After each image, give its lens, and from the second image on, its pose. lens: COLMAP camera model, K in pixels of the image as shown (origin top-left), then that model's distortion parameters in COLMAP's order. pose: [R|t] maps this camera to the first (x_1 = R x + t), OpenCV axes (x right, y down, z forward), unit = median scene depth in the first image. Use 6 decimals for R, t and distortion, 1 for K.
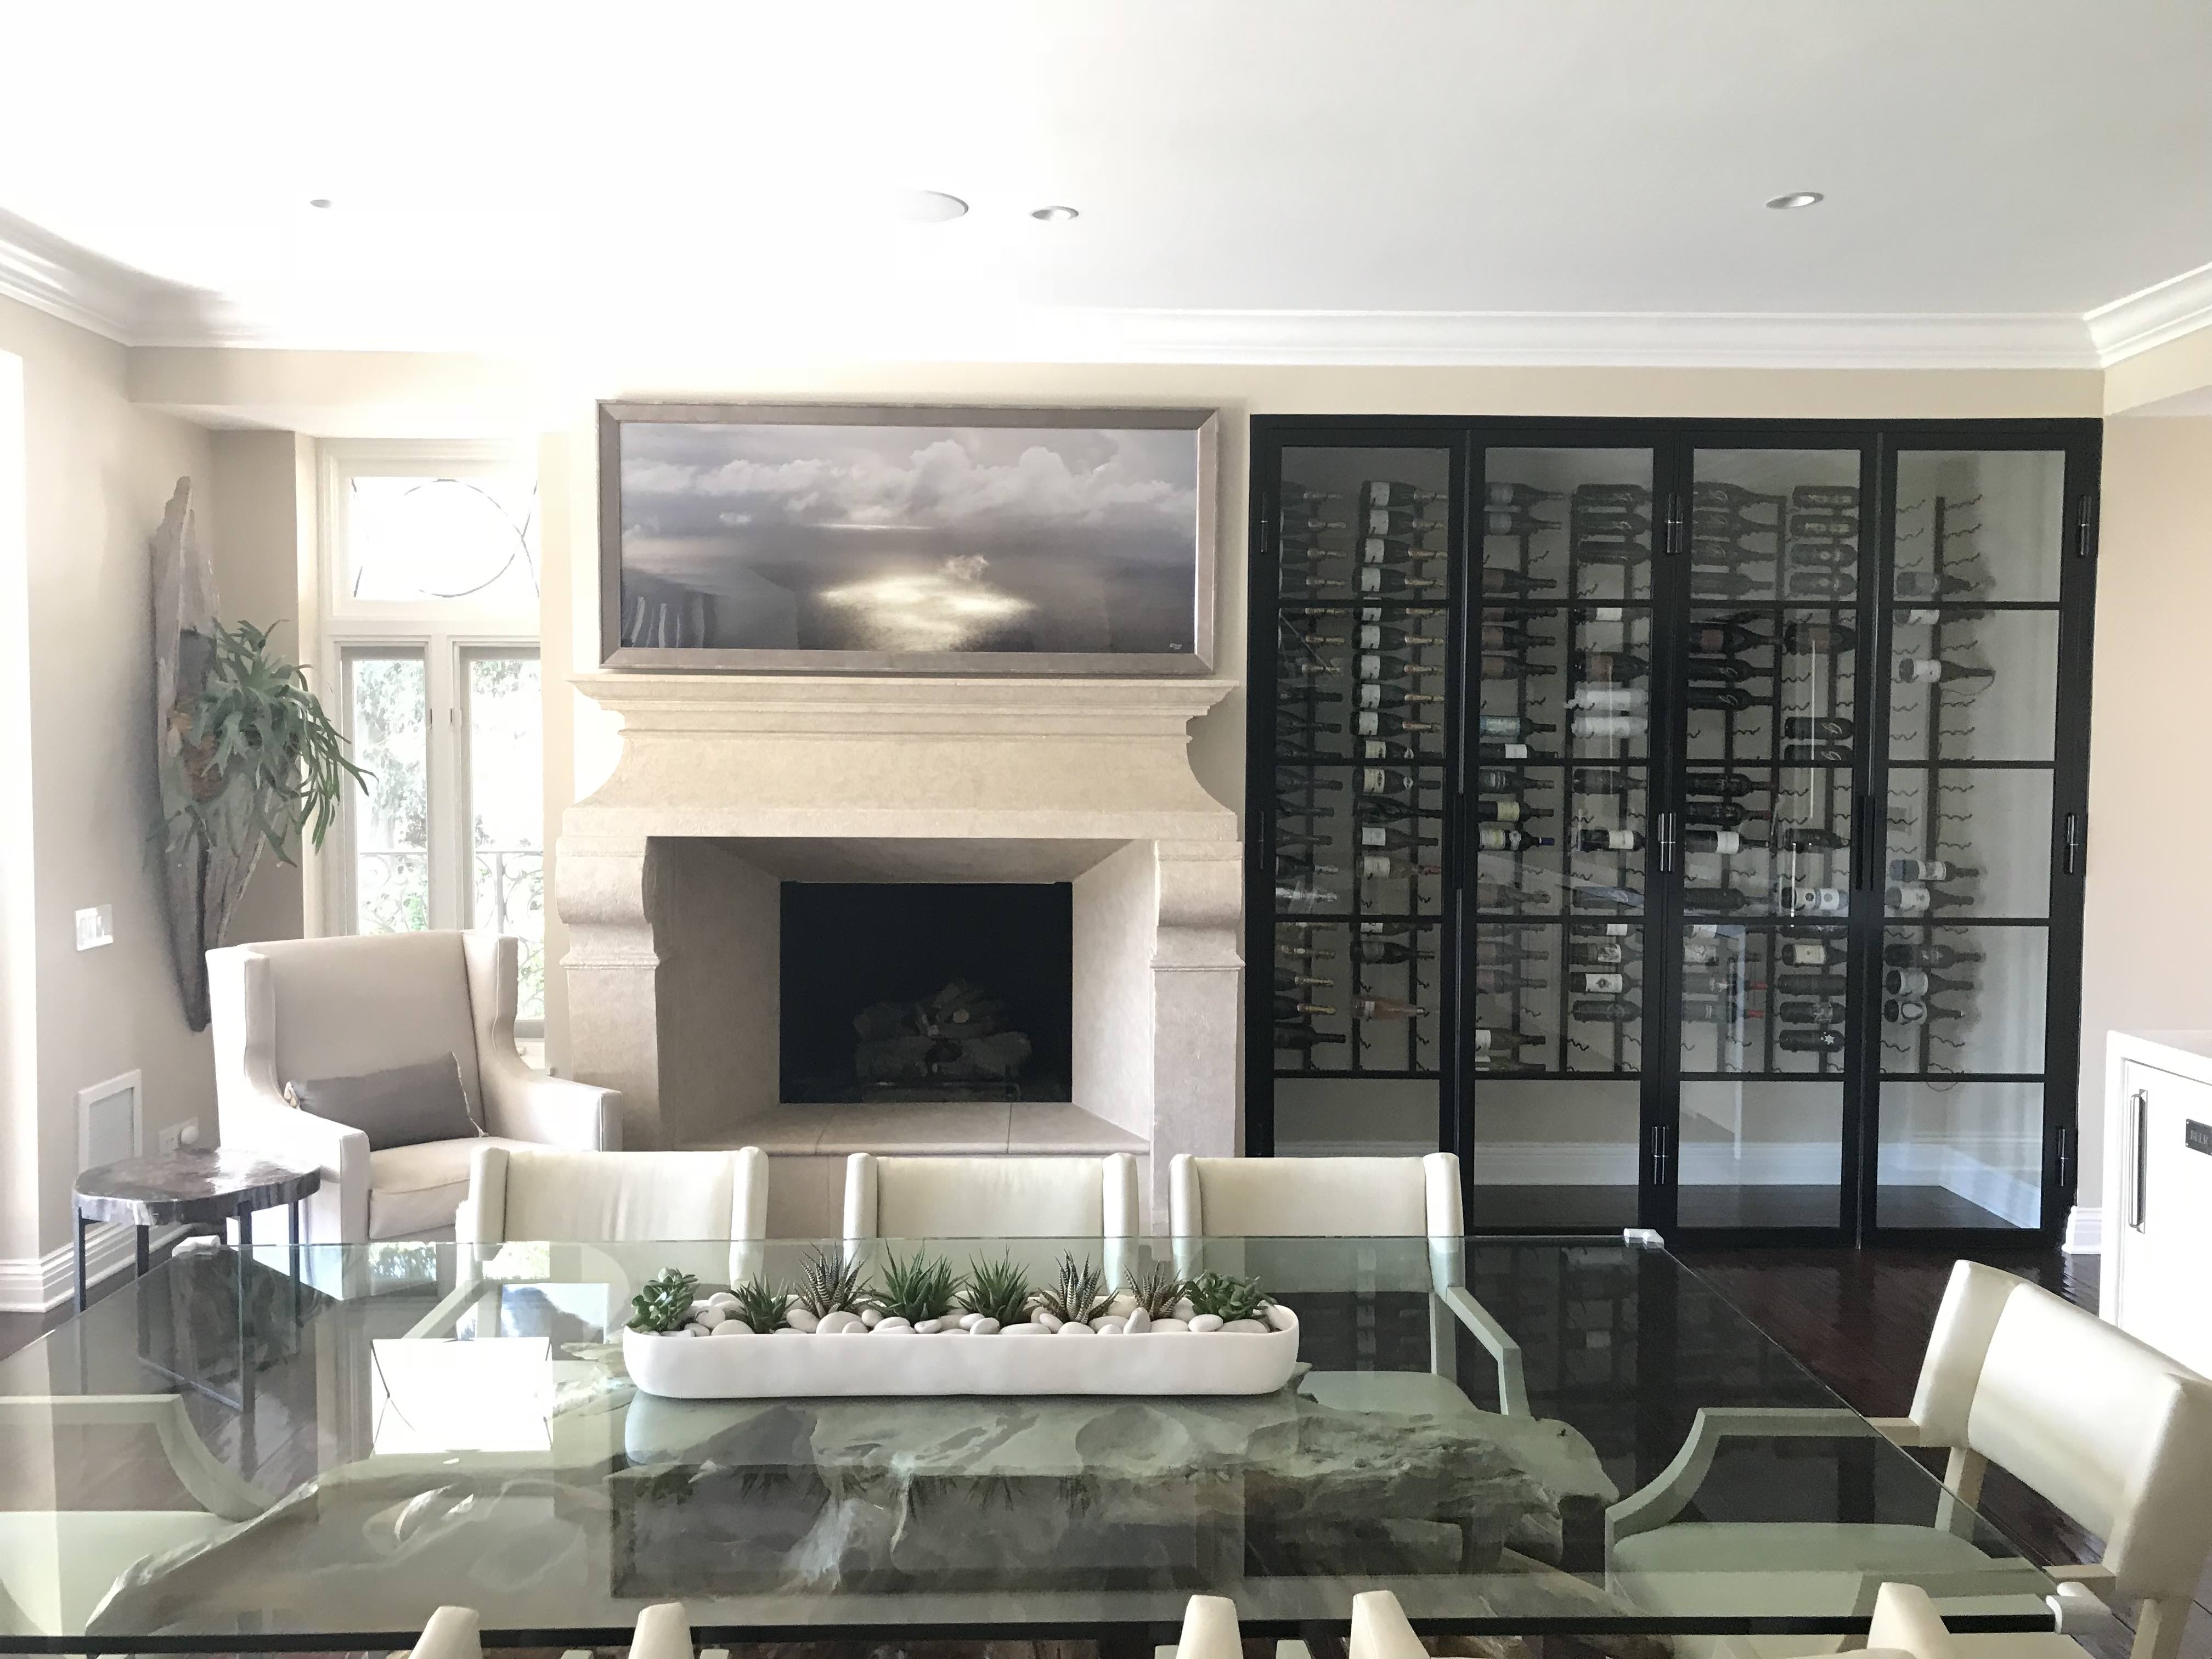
lens RADIAL K [[1842.7, 0, 1106.0], [0, 1842.7, 829.5], [0, 0, 1]] dist [0.072021, -0.122954]
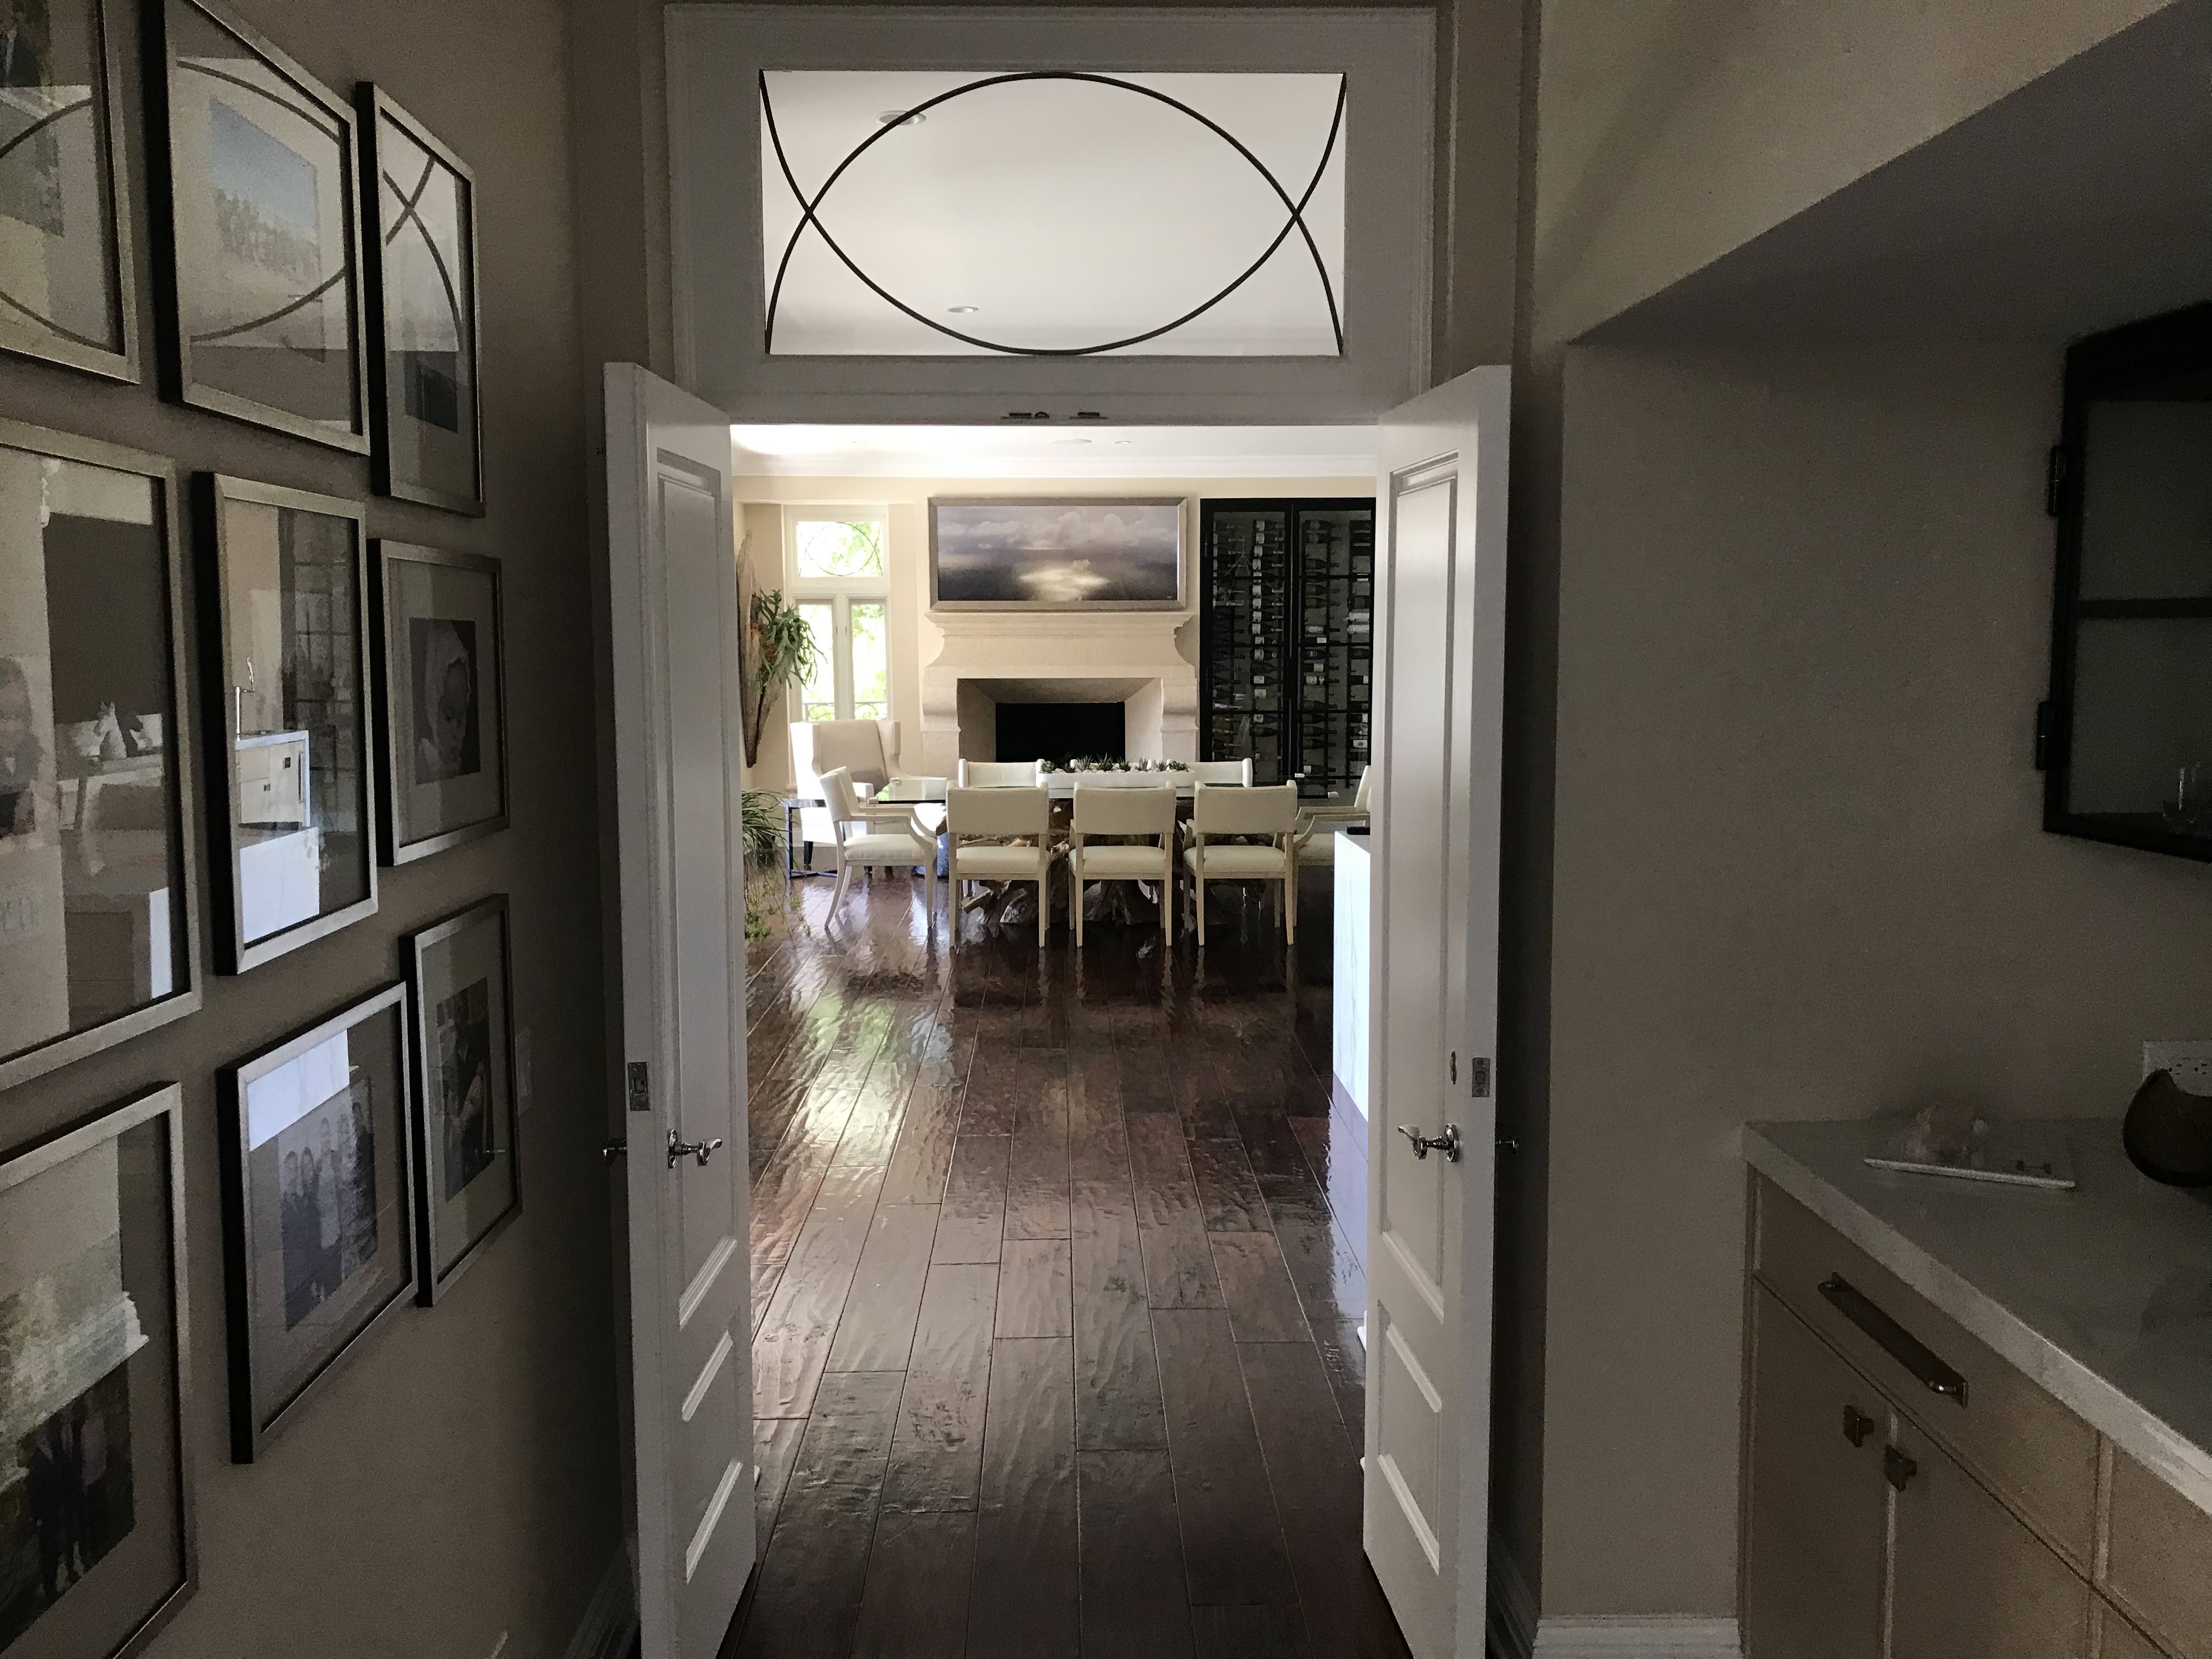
lens RADIAL K [[1842.7, 0, 1106.0], [0, 1842.7, 829.5], [0, 0, 1]] dist [0.072021, -0.122954]
pose [[0.999950, -0.009468, -0.003303, -0.039178], [0.009633, 0.998497, 0.053951, 0.070172], [0.002787, -0.053980, 0.998538, -1.389998]]
